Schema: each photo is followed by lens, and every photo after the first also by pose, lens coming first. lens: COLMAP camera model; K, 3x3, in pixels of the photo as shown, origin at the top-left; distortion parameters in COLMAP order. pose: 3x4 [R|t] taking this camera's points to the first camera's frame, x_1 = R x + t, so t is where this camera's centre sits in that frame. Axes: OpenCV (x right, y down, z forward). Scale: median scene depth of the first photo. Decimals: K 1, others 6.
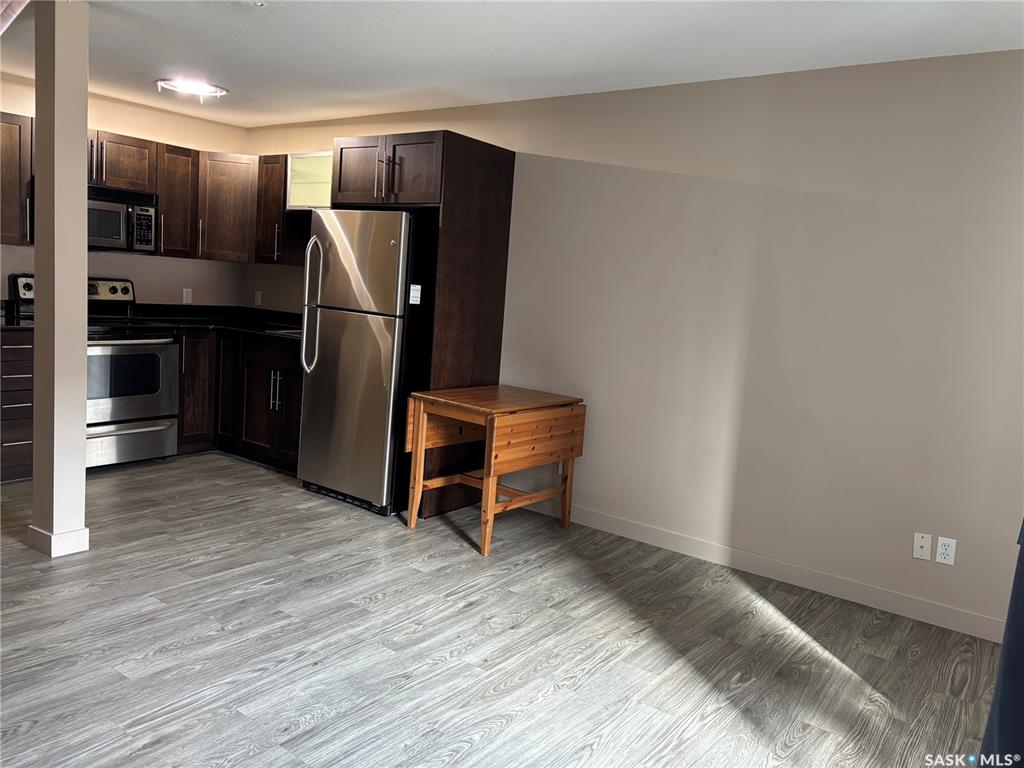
lens RADIAL K [[782.1, 0, 506.2], [0, 782.1, 380.2], [0, 0, 1]] dist [0.055589, -0.063058]
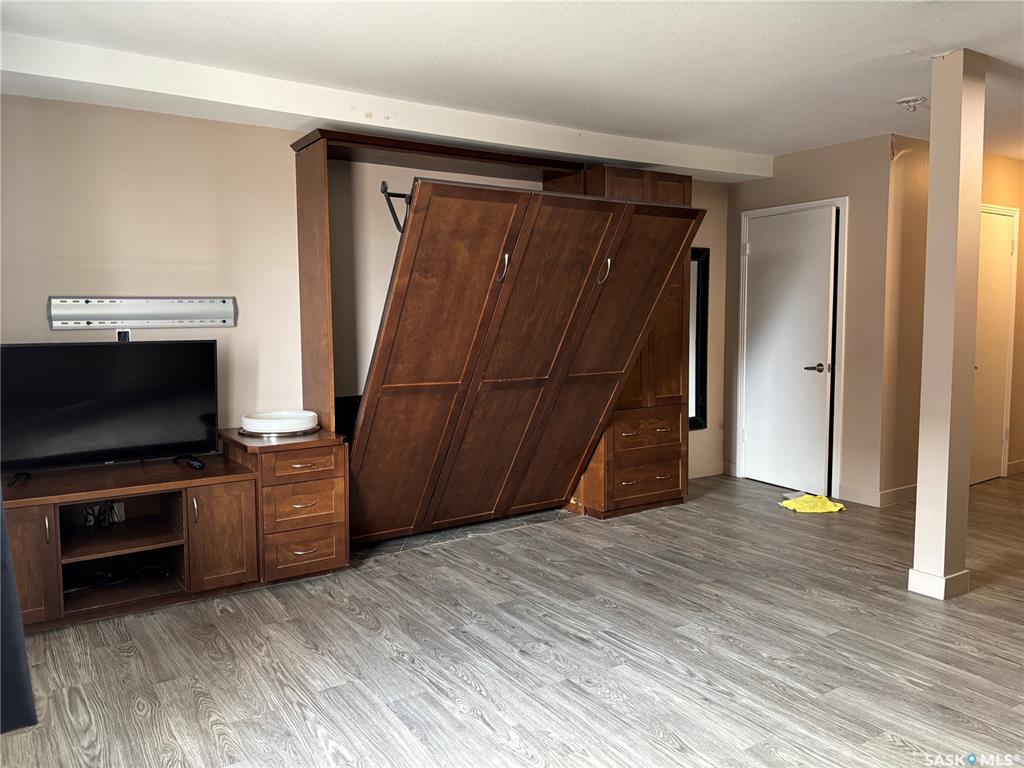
lens RADIAL K [[782.1, 0, 506.2], [0, 782.1, 380.2], [0, 0, 1]] dist [0.055589, -0.063058]
pose [[-0.330598, 0.011607, -0.943700, 0.439518], [-0.135898, 0.988918, 0.059771, -0.029999], [0.933936, 0.148008, -0.325357, 0.605938]]
